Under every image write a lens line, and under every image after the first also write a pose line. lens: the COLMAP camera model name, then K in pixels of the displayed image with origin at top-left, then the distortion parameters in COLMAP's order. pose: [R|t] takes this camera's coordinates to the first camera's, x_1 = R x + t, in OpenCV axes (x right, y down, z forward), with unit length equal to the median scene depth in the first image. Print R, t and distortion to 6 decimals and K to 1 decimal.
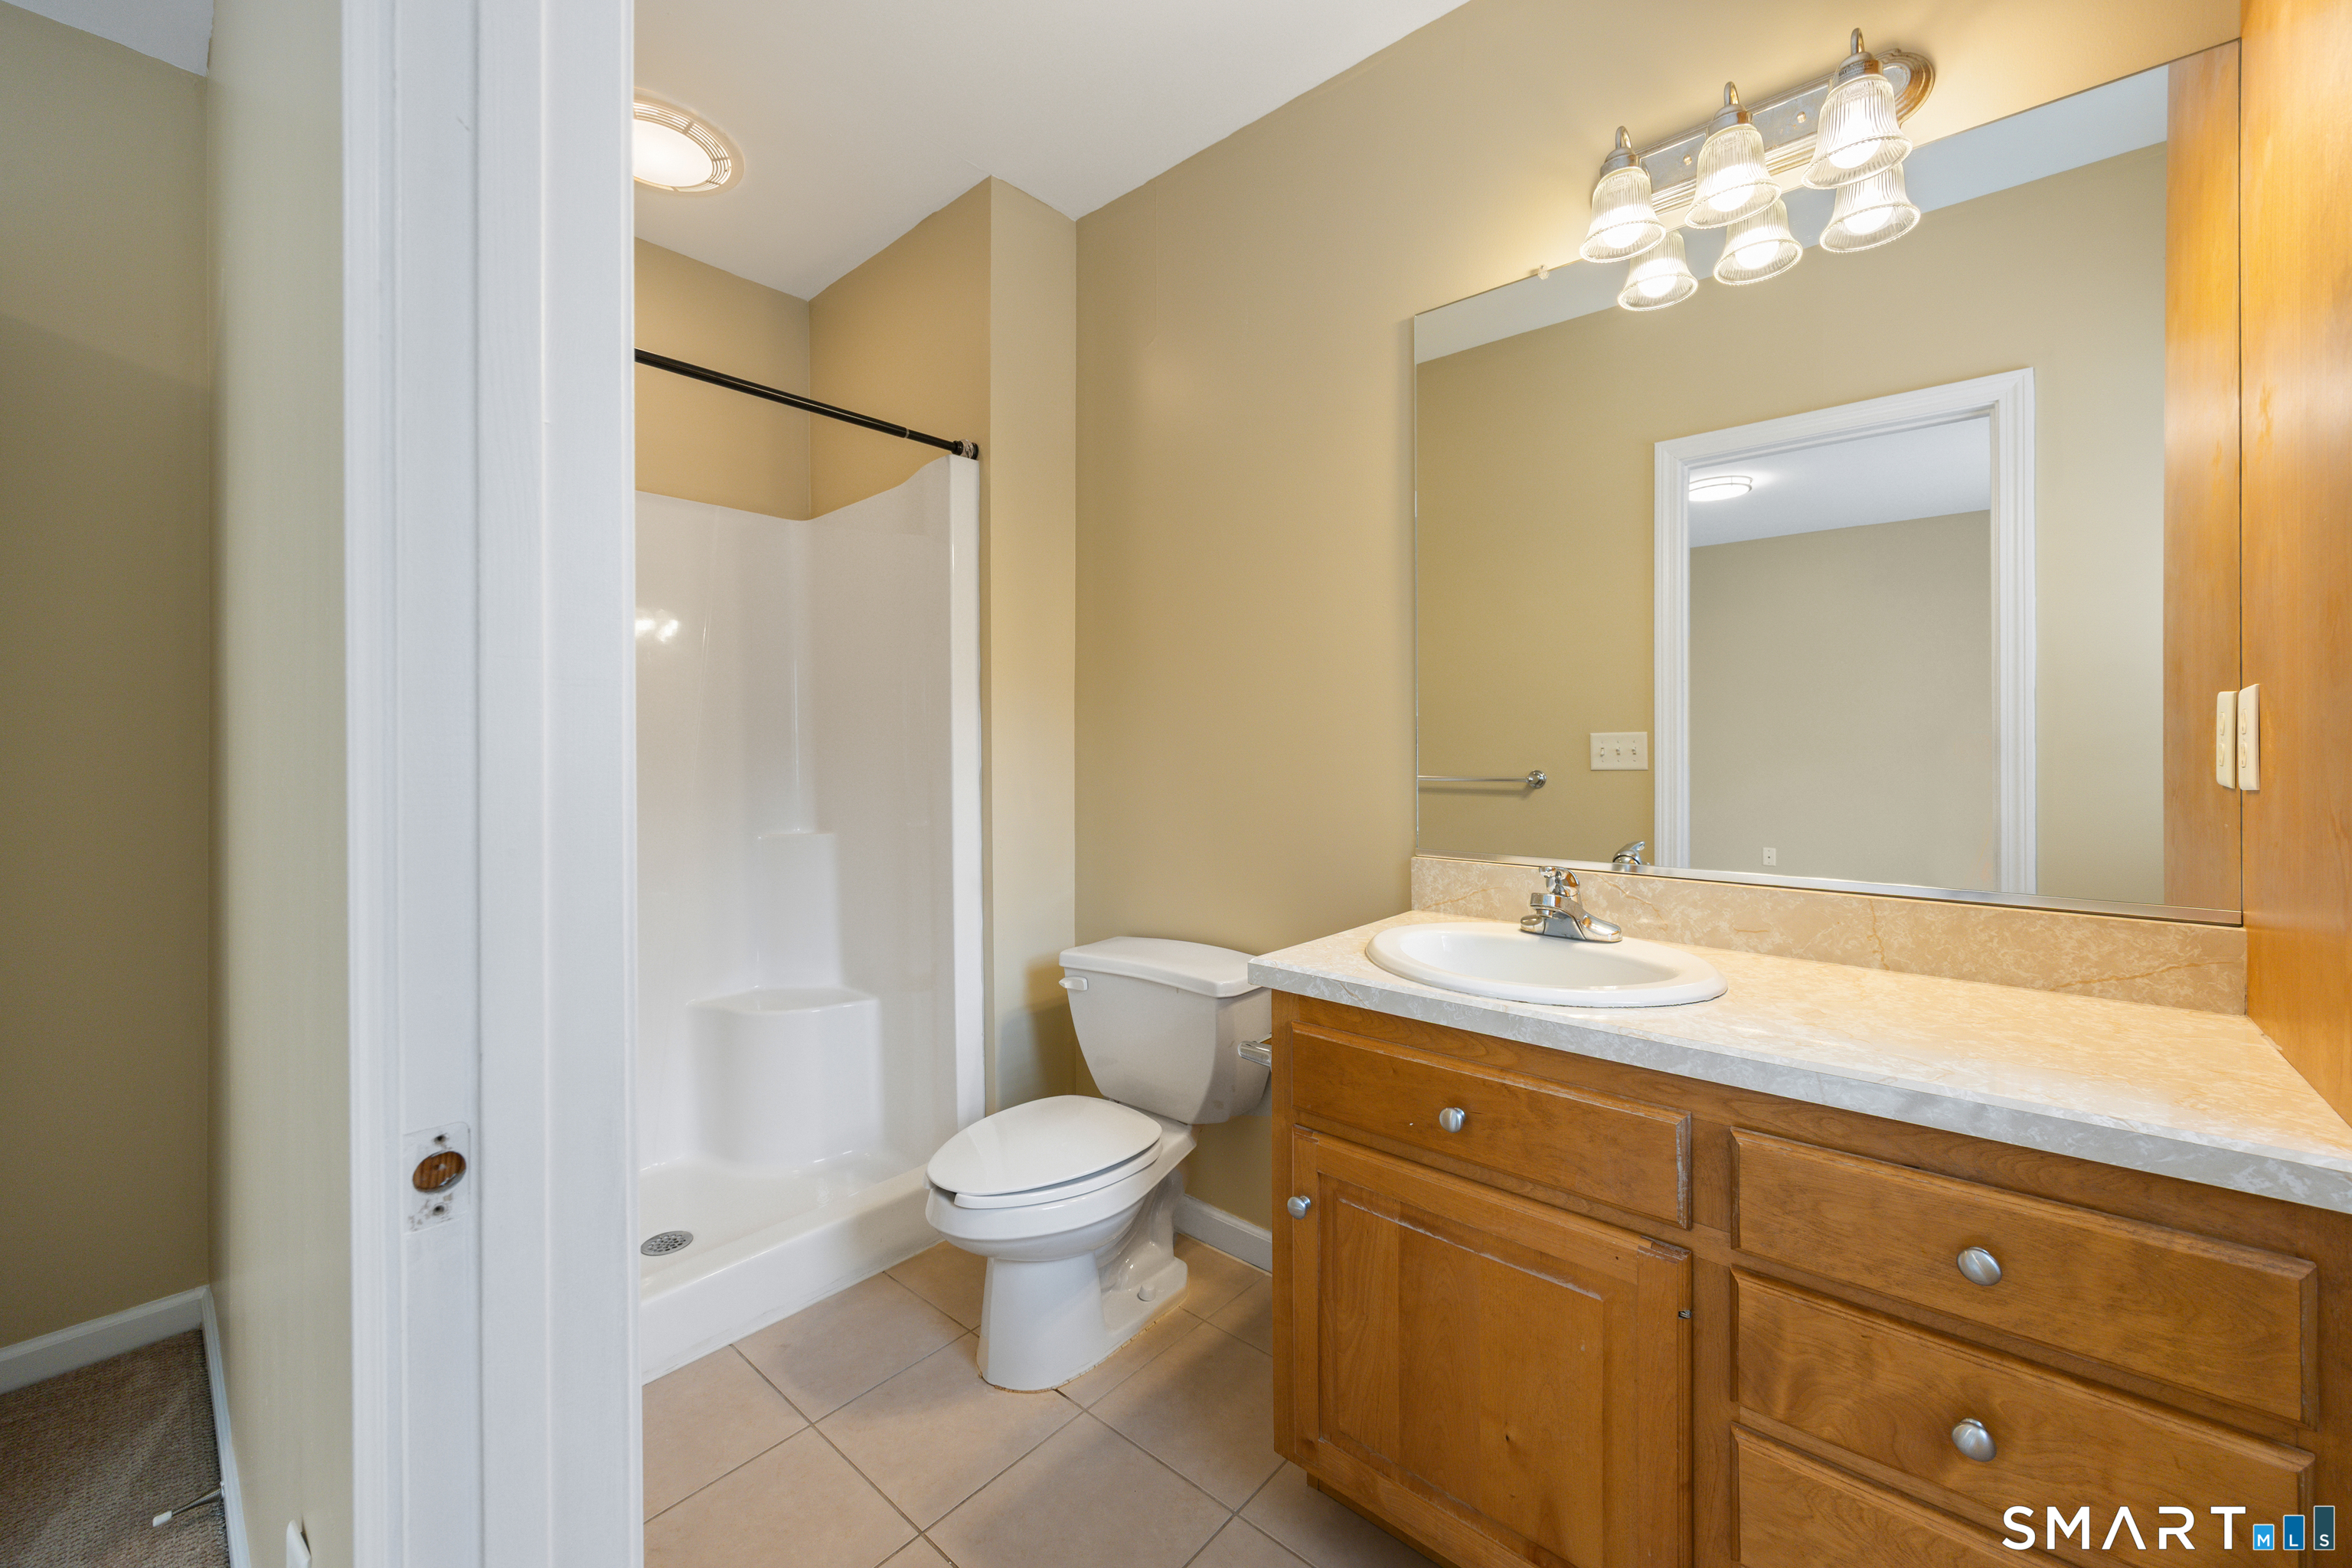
lens RADIAL K [[914.9, 0, 1178.6], [0, 914.9, 750.5], [0, 0, 1]] dist [0.000870, 0.000127]
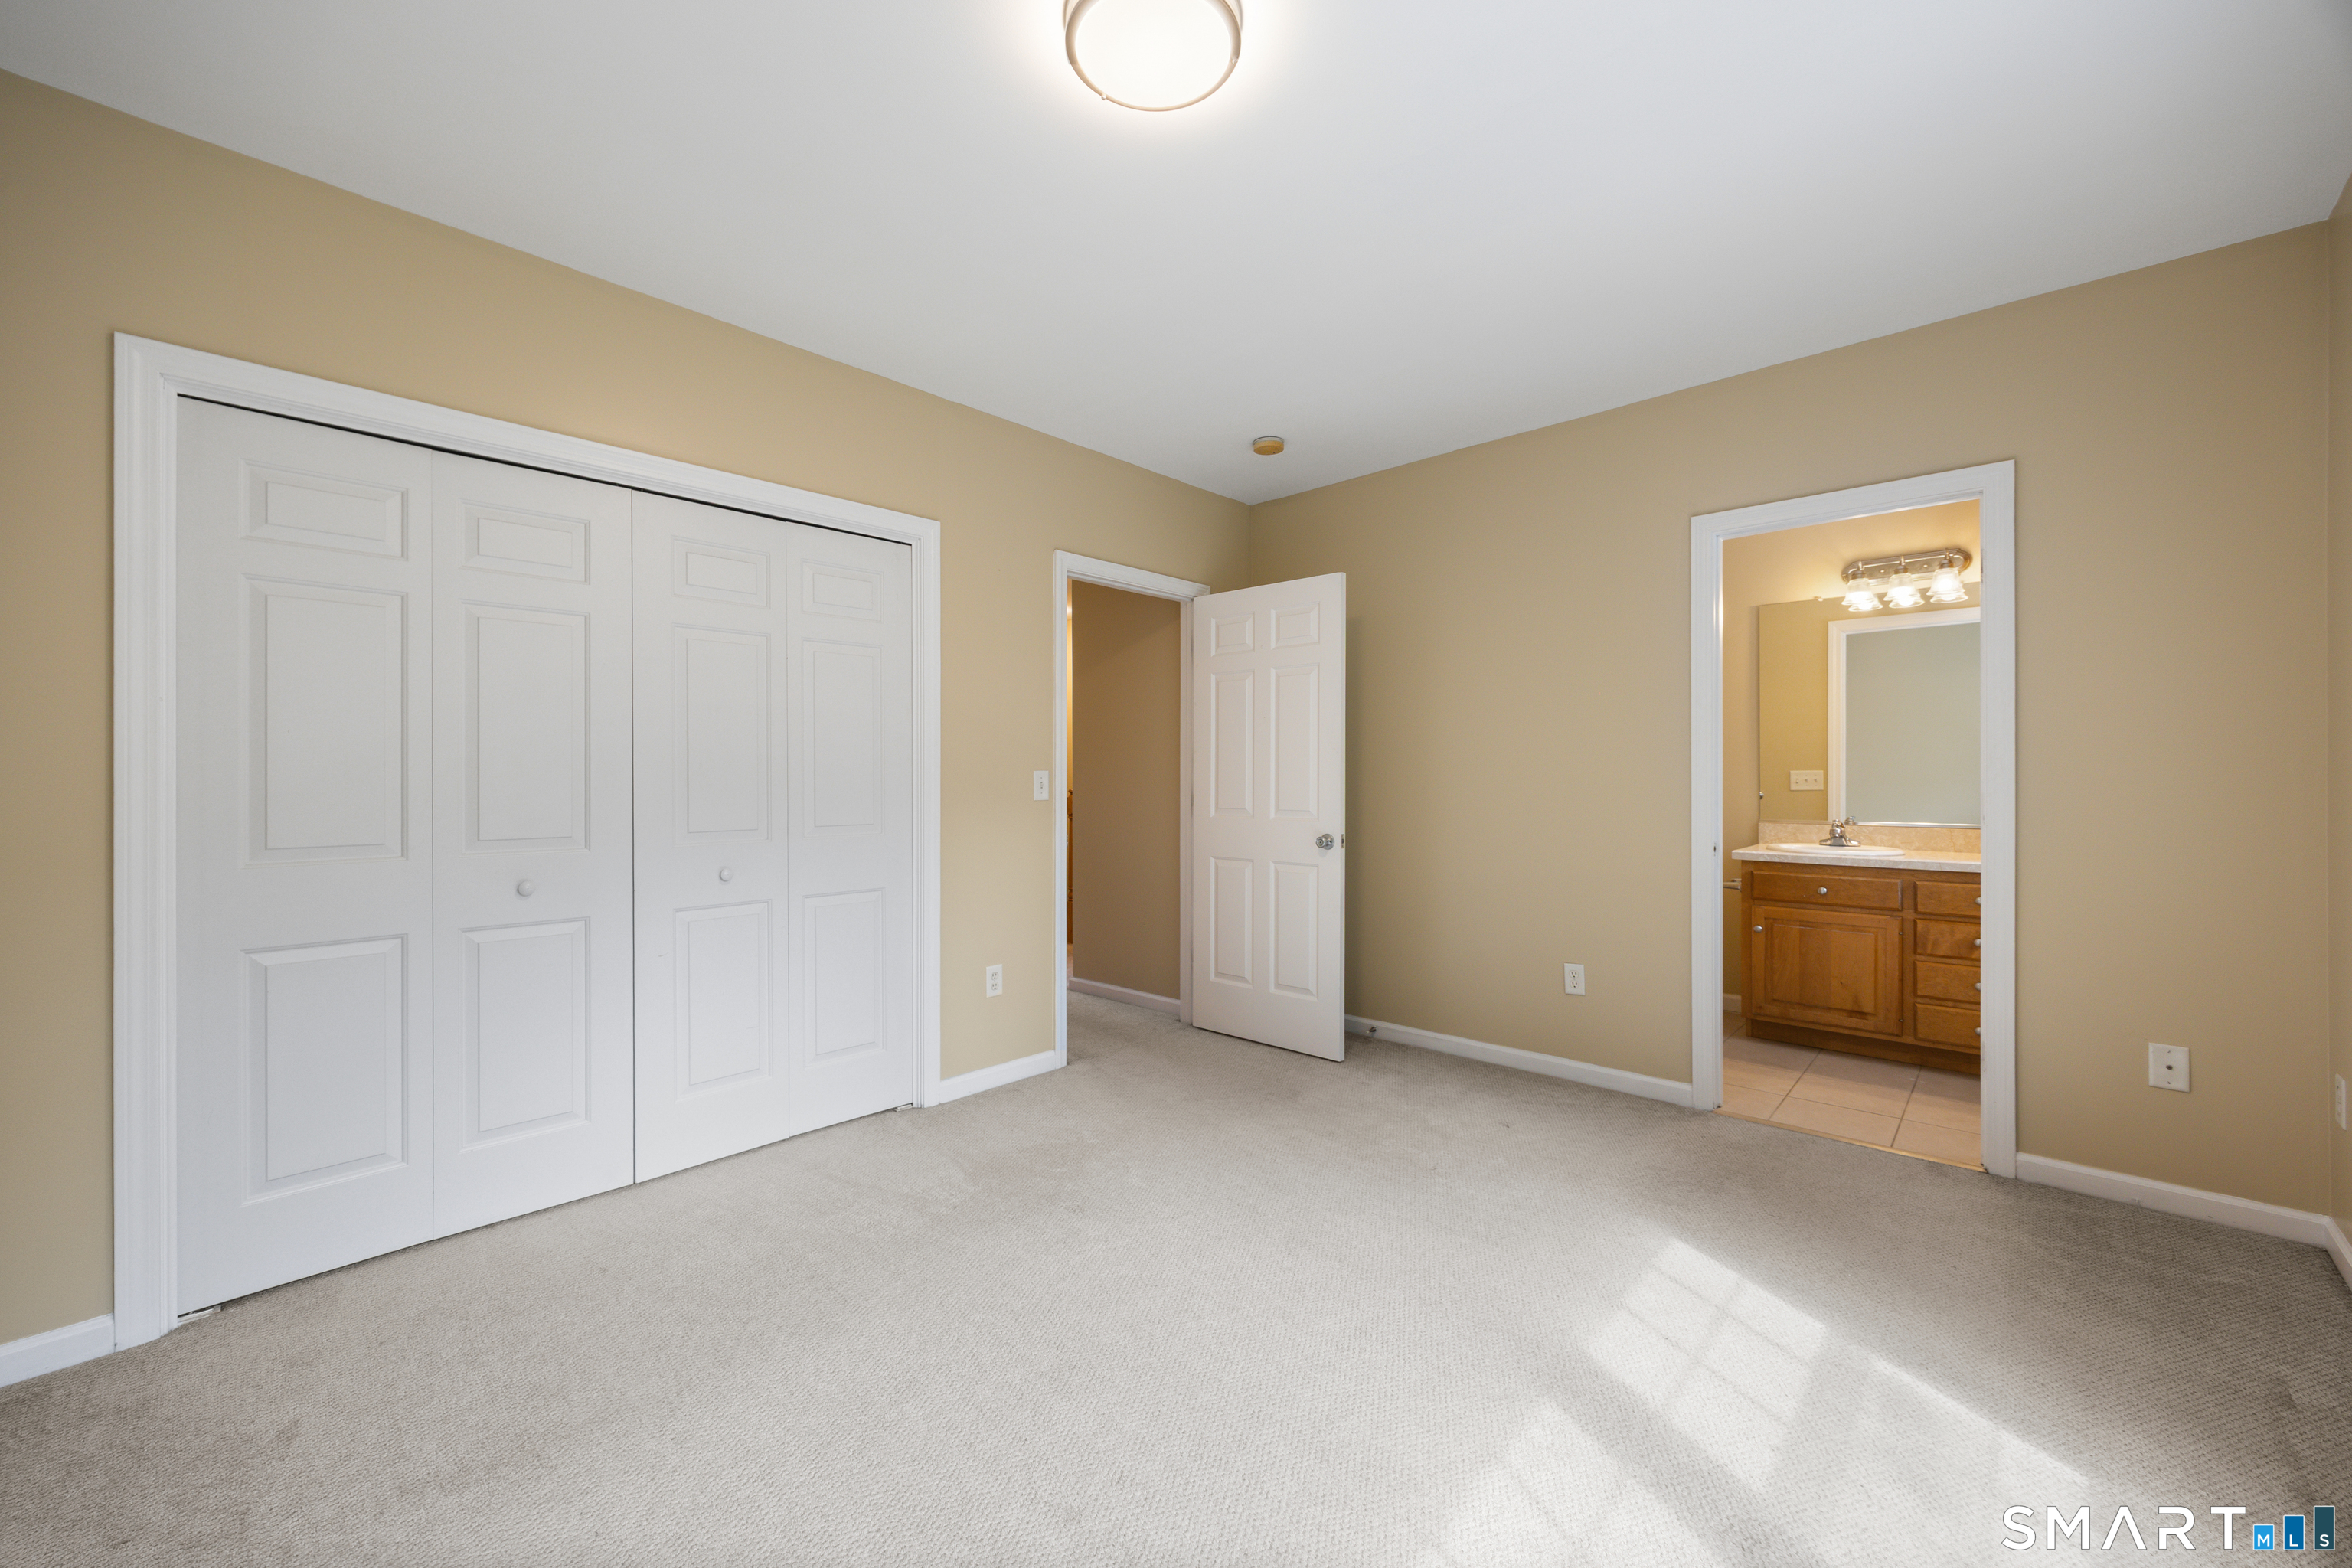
lens RADIAL K [[908.7, 0, 1169.6], [0, 908.7, 771.1], [0, 0, 1]] dist [0.000346, 0.000029]
pose [[0.998978, 0.005027, -0.044913, -2.171146], [-0.005237, 0.999976, -0.004569, -0.009139], [0.044889, 0.004800, 0.998980, -2.723154]]
